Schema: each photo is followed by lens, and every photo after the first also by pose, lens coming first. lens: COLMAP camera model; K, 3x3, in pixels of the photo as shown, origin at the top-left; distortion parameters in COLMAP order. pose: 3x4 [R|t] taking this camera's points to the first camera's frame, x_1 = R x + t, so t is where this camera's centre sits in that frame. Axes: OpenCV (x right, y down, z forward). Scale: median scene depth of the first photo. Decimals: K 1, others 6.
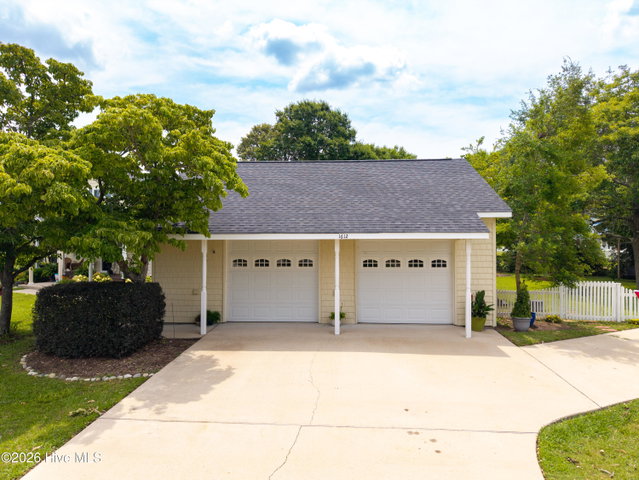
lens RADIAL K [[425.8, 0, 306.3], [0, 425.8, 239.6], [0, 0, 1]] dist [0.012608, -0.020140]
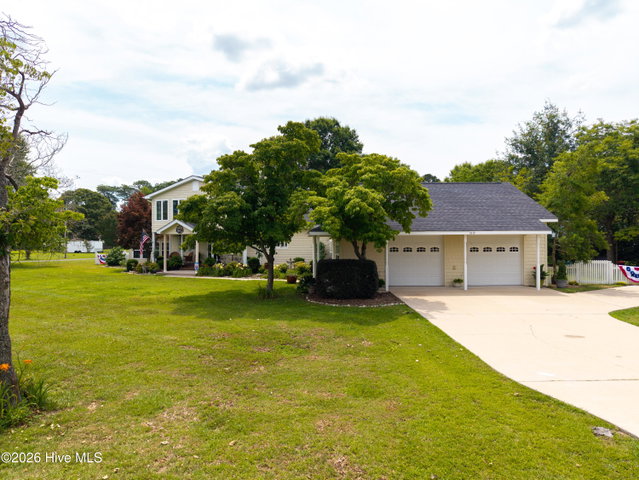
lens RADIAL K [[425.8, 0, 314.5], [0, 425.8, 240.9], [0, 0, 1]] dist [0.012608, -0.020140]
pose [[0.992688, -0.001405, 0.120698, -0.642193], [0.001321, 0.999999, 0.000778, 0.019707], [-0.120699, -0.000613, 0.992689, -0.537720]]
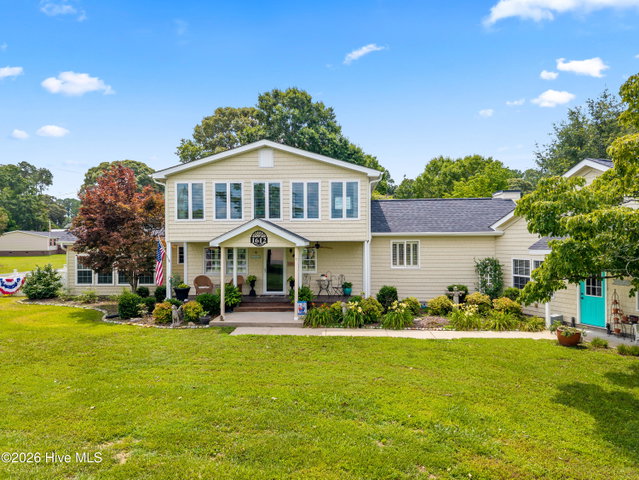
lens RADIAL K [[425.8, 0, 319.5], [0, 425.8, 241.3], [0, 0, 1]] dist [0.012608, -0.020140]
pose [[0.897245, -0.009014, 0.441442, -1.468086], [0.003596, 0.999908, 0.013108, -0.048462], [-0.441519, -0.010173, 0.897194, 0.680077]]
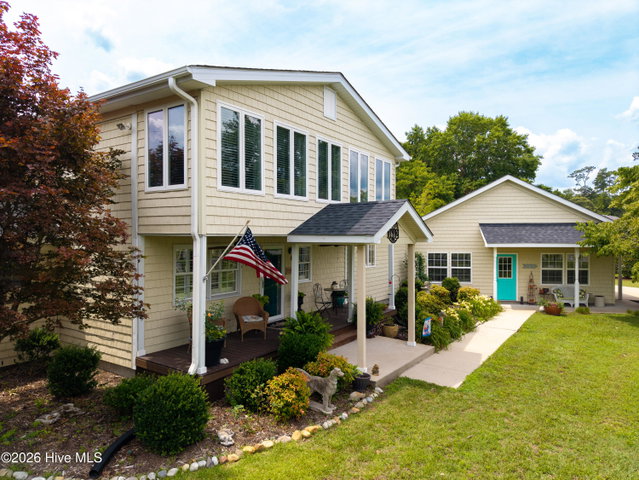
lens RADIAL K [[425.8, 0, 316.7], [0, 425.8, 242.7], [0, 0, 1]] dist [0.012608, -0.020140]
pose [[0.093139, -0.014996, 0.995540, -1.869591], [-0.002850, 0.999878, 0.015328, -0.030416], [-0.995649, -0.004265, 0.093085, 1.901915]]
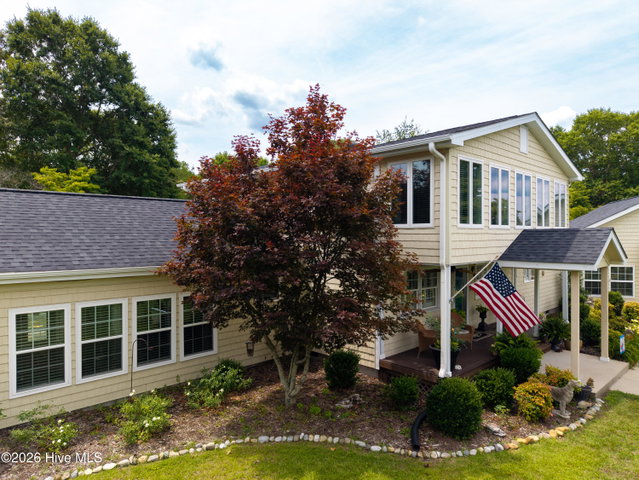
lens RADIAL K [[425.8, 0, 313.4], [0, 425.8, 241.4], [0, 0, 1]] dist [0.012608, -0.020140]
pose [[0.300976, -0.012777, 0.953546, -2.060366], [0.002705, 0.999918, 0.012545, -0.081319], [-0.953628, -0.001196, 0.300986, 2.113751]]
